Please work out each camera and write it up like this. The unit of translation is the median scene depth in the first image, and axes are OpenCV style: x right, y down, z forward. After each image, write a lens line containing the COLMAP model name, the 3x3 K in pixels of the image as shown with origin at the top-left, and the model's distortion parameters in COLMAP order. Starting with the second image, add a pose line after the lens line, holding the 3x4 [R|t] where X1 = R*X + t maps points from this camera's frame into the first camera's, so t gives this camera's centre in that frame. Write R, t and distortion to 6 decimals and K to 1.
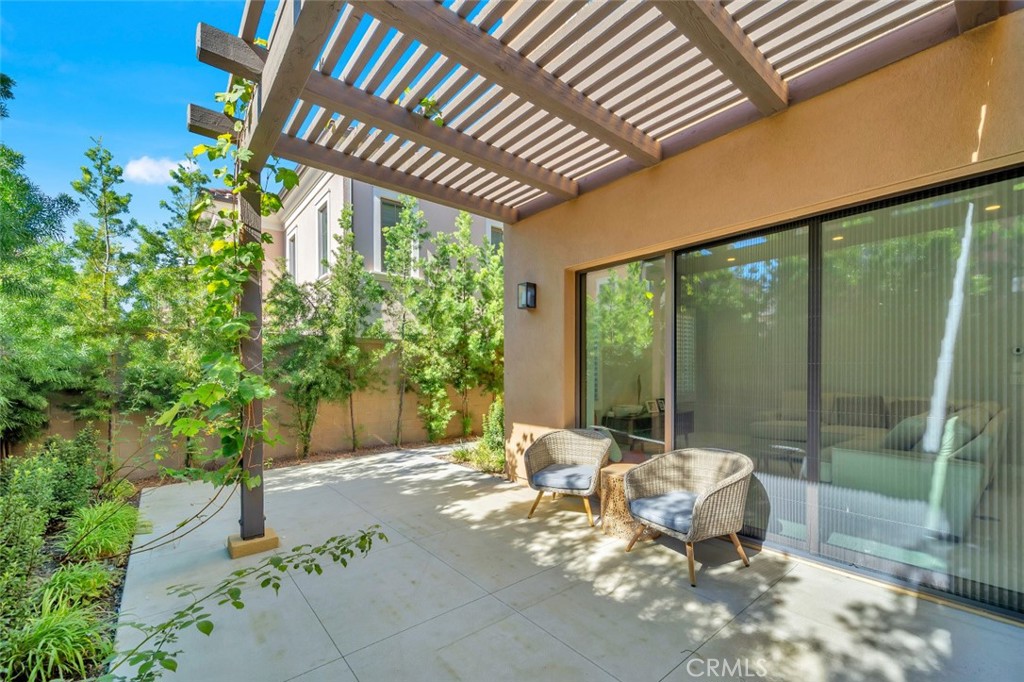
lens RADIAL K [[411.6, 0, 513.9], [0, 411.6, 373.3], [0, 0, 1]] dist [0.003457, -0.000812]
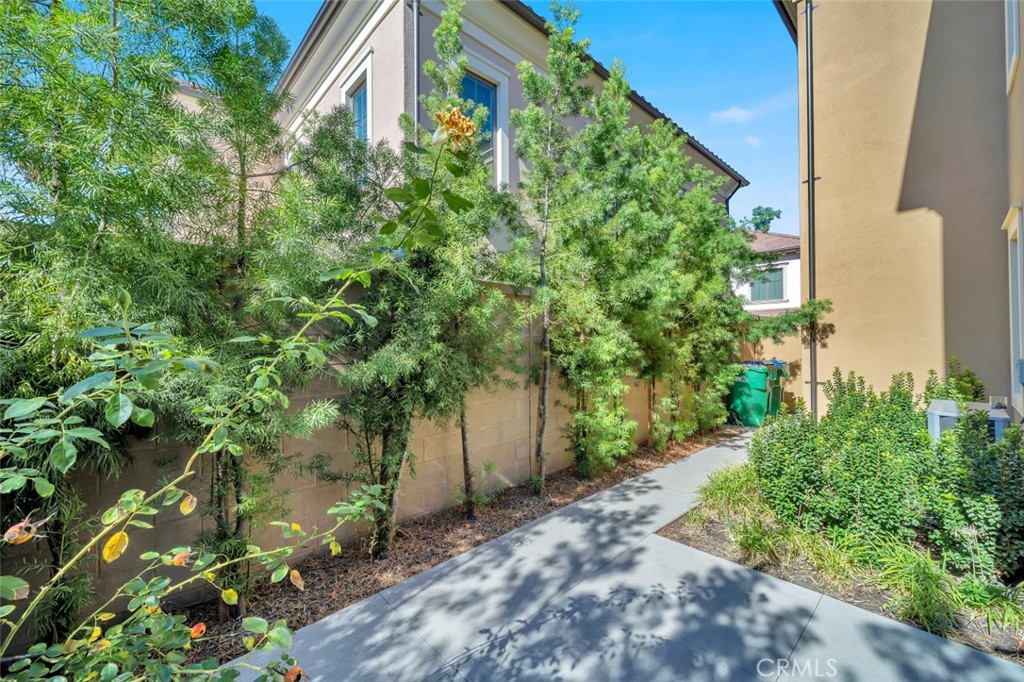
lens RADIAL K [[411.6, 0, 521.4], [0, 411.6, 343.6], [0, 0, 1]] dist [0.003457, -0.000812]
pose [[0.998808, -0.008917, 0.047992, -0.394260], [0.009375, 0.999913, -0.009325, -0.004843], [-0.047905, 0.009764, 0.998804, 0.583835]]
